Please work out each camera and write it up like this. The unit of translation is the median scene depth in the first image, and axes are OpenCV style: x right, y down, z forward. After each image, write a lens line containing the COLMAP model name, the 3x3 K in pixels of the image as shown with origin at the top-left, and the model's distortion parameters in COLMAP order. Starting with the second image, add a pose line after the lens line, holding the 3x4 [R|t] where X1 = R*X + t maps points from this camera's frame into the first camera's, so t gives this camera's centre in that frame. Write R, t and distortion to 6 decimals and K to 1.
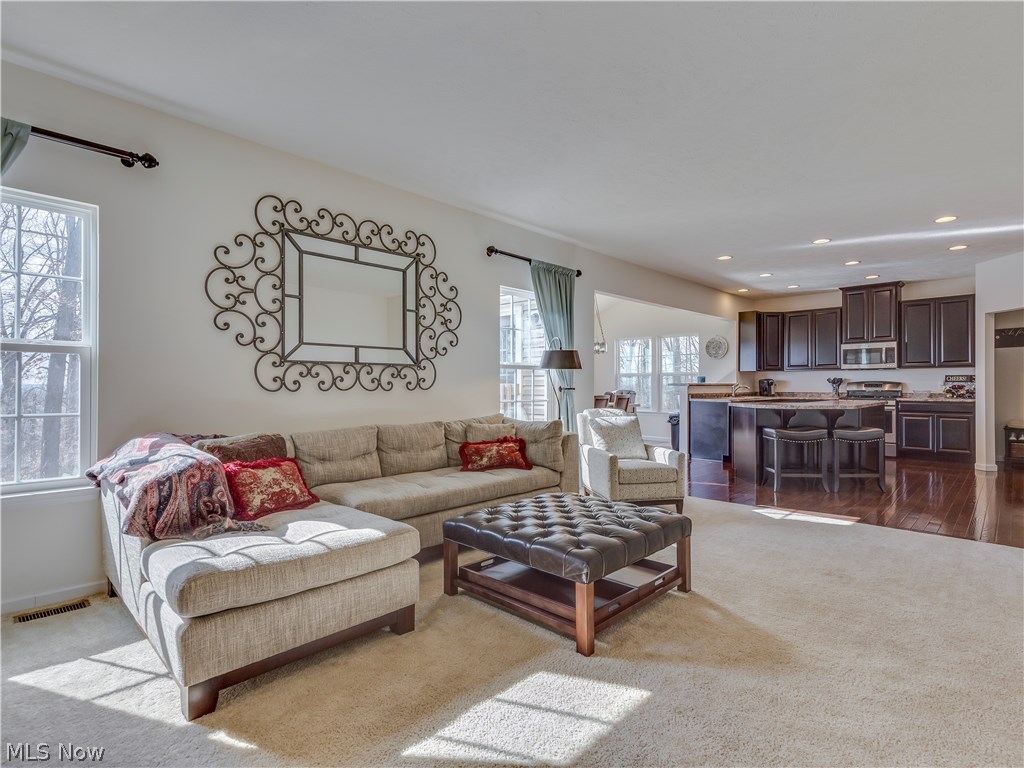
lens RADIAL K [[516.9, 0, 534.6], [0, 516.9, 385.0], [0, 0, 1]] dist [0.004569, 0.000048]
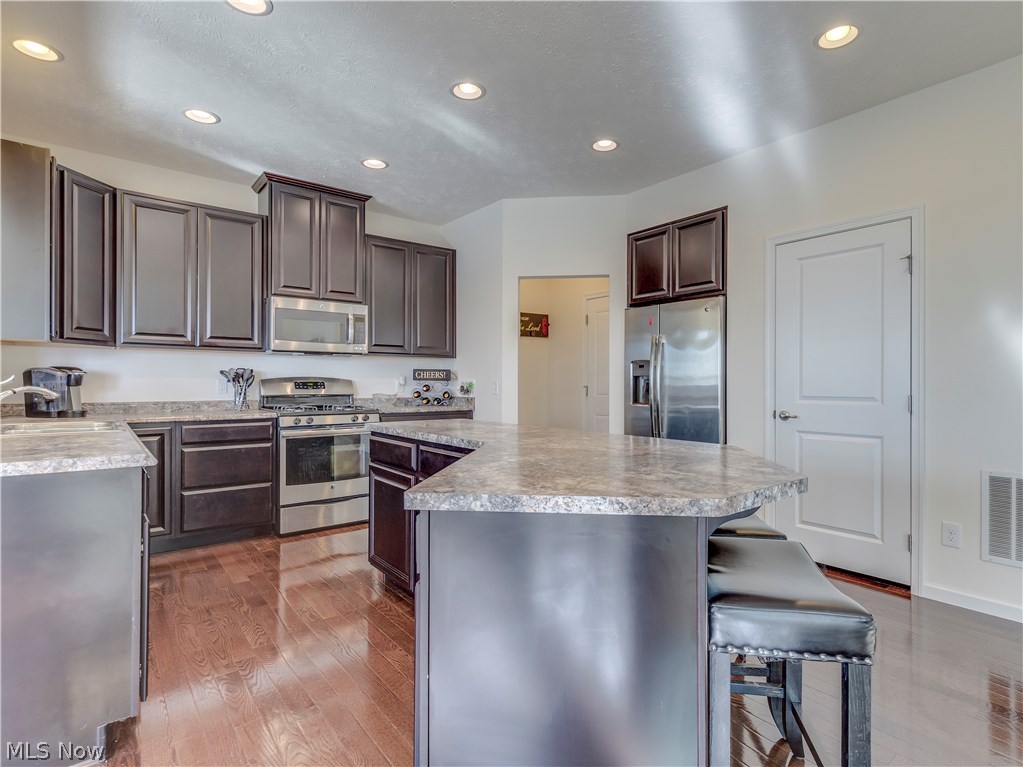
lens RADIAL K [[524.7, 0, 510.8], [0, 524.7, 379.8], [0, 0, 1]] dist [0.004102, 0.000161]
pose [[0.145576, 0.006319, 0.989327, 0.355457], [-0.001461, 0.999980, -0.006172, -0.004183], [-0.989346, -0.000547, 0.145582, 1.578615]]
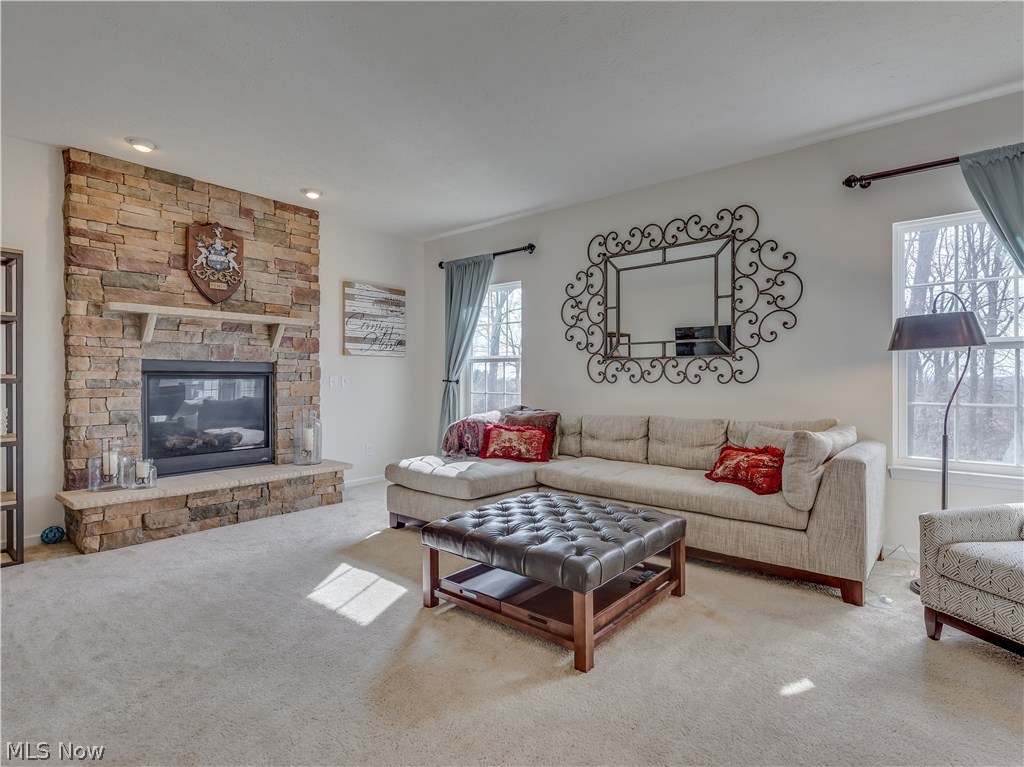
lens RADIAL K [[525.2, 0, 511.3], [0, 525.2, 379.8], [0, 0, 1]] dist [0.004102, 0.000161]
pose [[0.047678, 0.000890, -0.998862, 0.731800], [0.000742, 0.999999, 0.000927, 0.002531], [0.998862, -0.000786, 0.047678, 0.632211]]
